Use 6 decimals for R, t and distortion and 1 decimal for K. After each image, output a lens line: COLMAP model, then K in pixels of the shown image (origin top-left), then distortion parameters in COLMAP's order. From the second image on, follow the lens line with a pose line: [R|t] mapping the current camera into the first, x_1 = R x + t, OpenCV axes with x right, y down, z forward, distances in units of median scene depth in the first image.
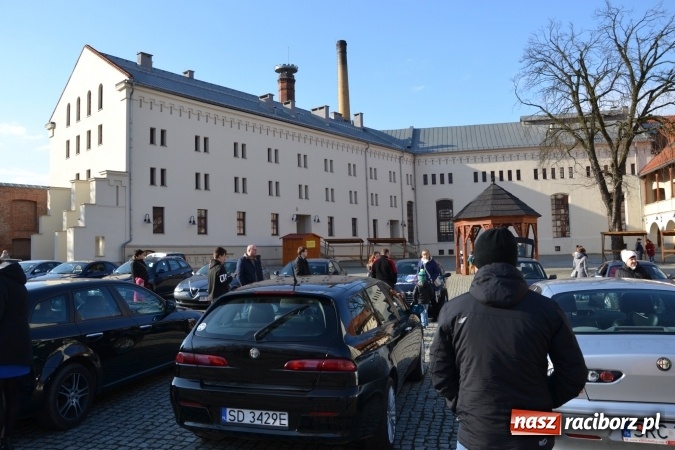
lens RADIAL K [[547.6, 0, 343.2], [0, 547.6, 223.6], [0, 0, 1]] dist [-0.152944, 0.124519]
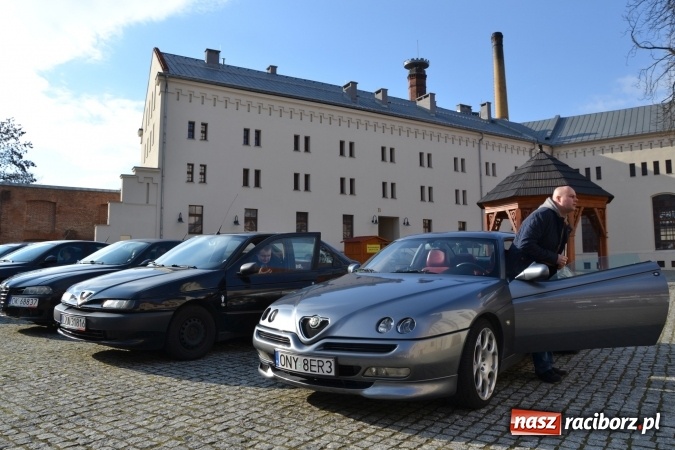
lens RADIAL K [[547.6, 0, 337.7], [0, 547.6, 218.7], [0, 0, 1]] dist [-0.152944, 0.124519]
pose [[0.924055, -0.014516, -0.381984, 0.206396], [-0.002112, 0.999070, -0.043076, 0.027120], [0.382254, 0.040611, 0.923165, 0.200651]]
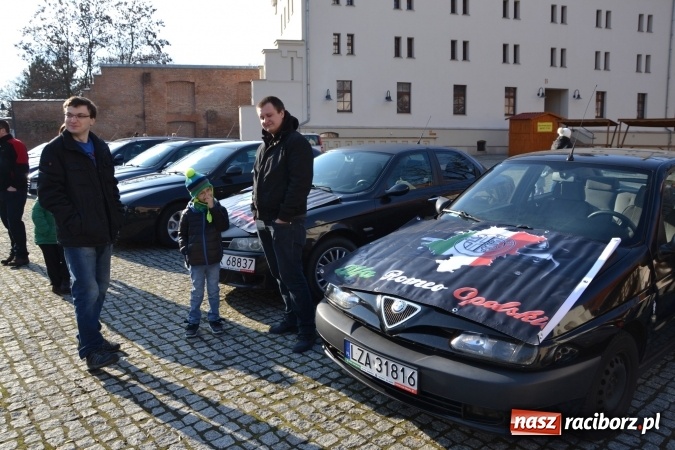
lens RADIAL K [[547.6, 0, 336.8], [0, 547.6, 222.3], [0, 0, 1]] dist [-0.152944, 0.124519]
pose [[0.815838, 0.099196, -0.569709, 0.130927], [0.017891, 0.980377, 0.196321, 0.016833], [0.578003, -0.170358, 0.798054, 0.241858]]
